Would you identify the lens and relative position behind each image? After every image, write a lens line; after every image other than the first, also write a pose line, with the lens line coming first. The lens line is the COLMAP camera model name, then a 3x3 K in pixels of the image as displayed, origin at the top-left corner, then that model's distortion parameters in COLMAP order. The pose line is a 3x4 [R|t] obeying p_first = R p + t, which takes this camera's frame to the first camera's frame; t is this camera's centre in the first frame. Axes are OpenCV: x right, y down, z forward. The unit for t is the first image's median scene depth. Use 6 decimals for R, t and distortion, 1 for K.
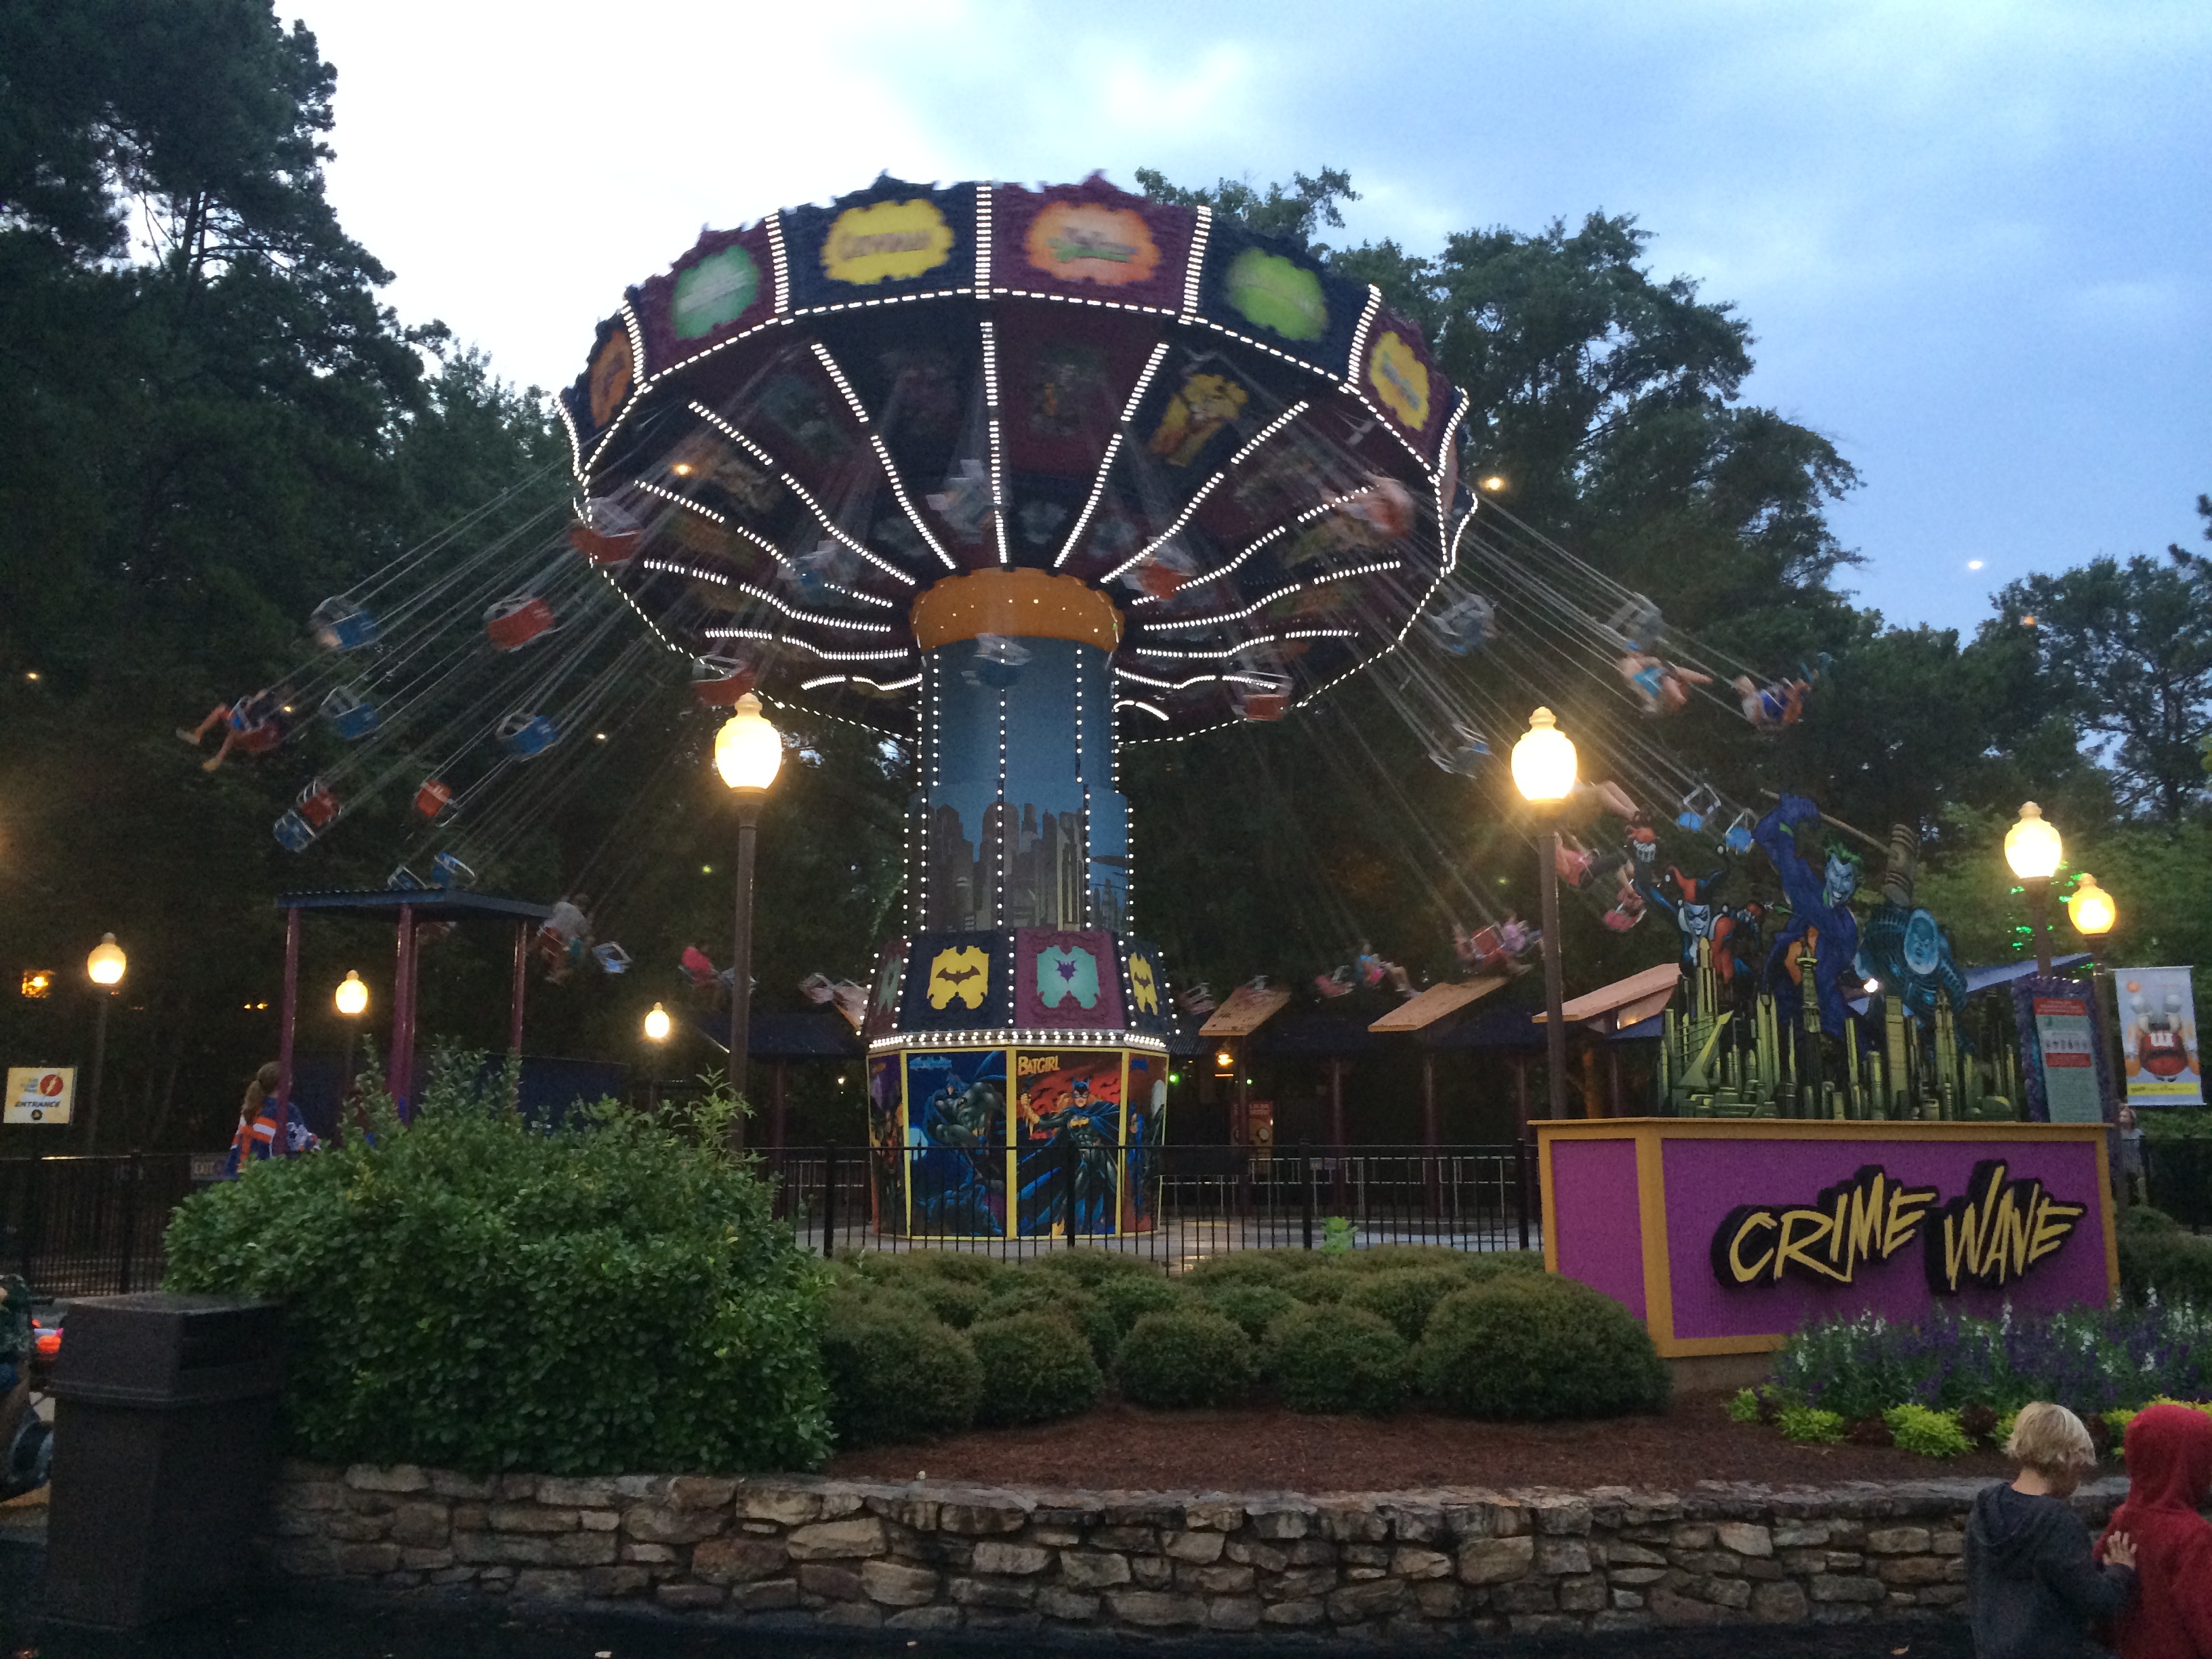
lens RADIAL K [[1940.6, 0, 1106.0], [0, 1940.6, 829.5], [0, 0, 1]] dist [0.032786, 0.008975]
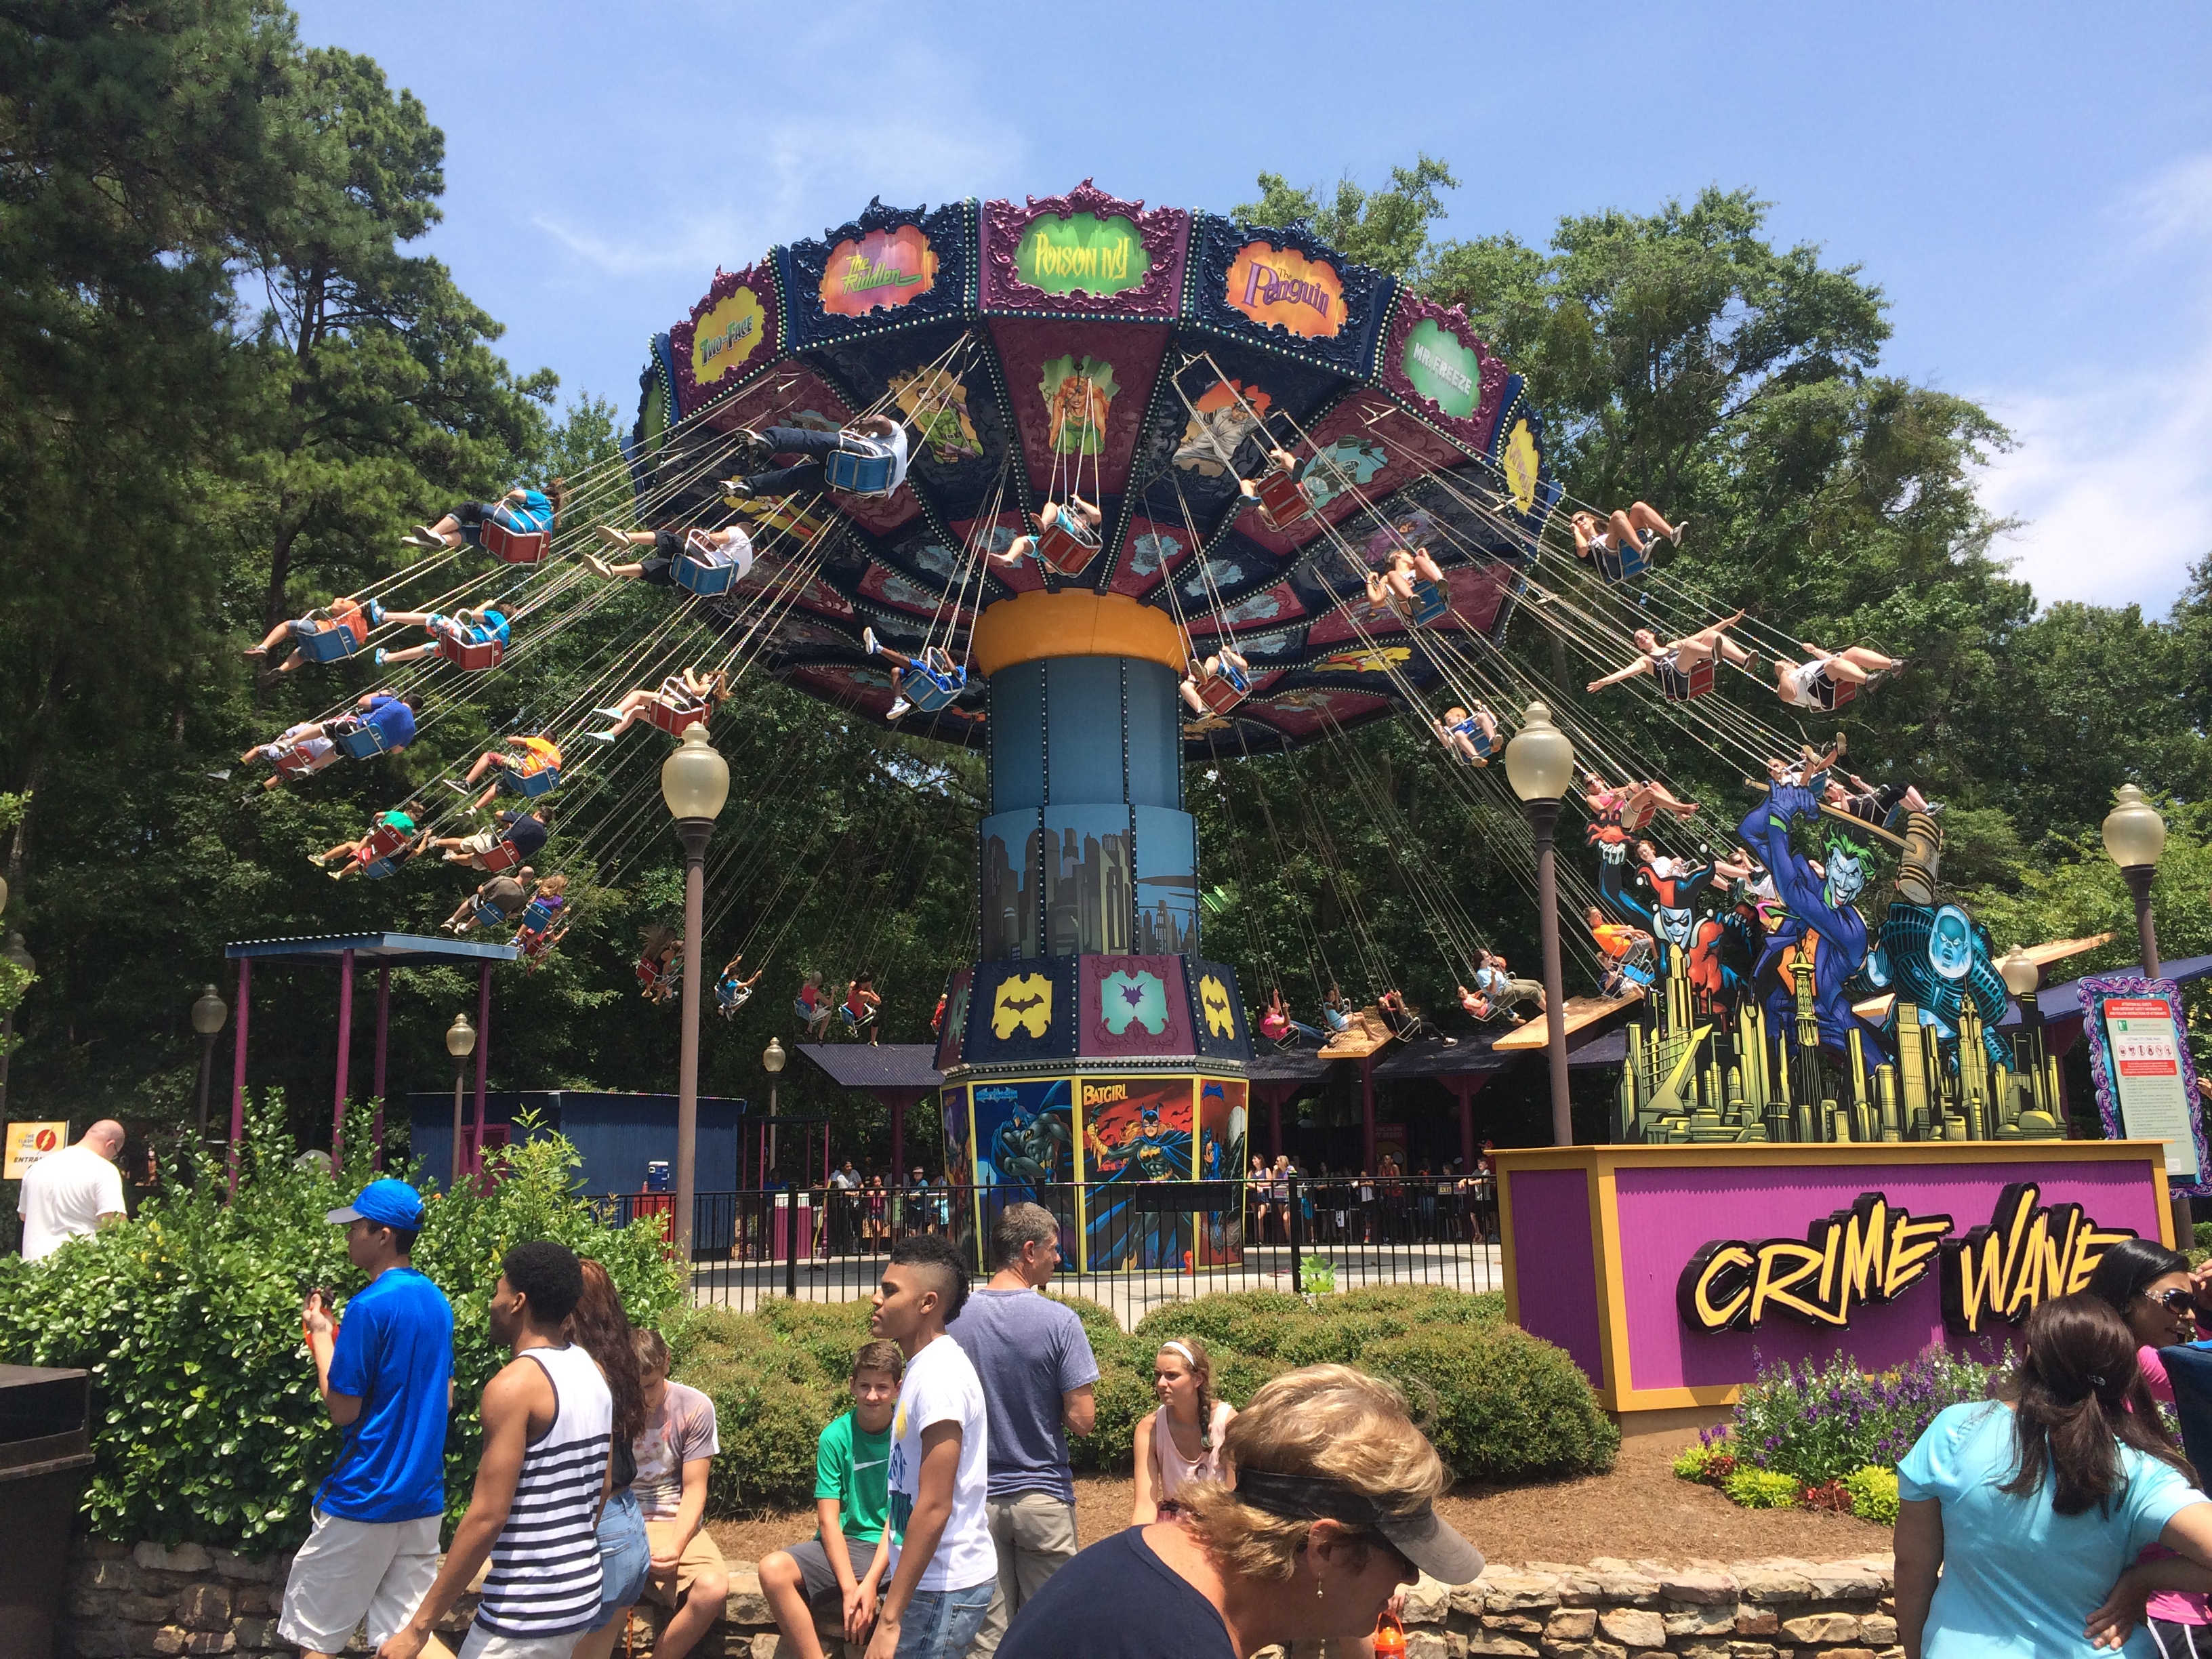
lens RADIAL K [[1939.3, 0, 1106.0], [0, 1939.3, 829.5], [0, 0, 1]] dist [0.037778, -0.015741]
pose [[0.994142, -0.036103, -0.101873, 0.123351], [0.034910, 0.999300, -0.013471, 0.004009], [0.102288, 0.009835, 0.994706, 0.060064]]
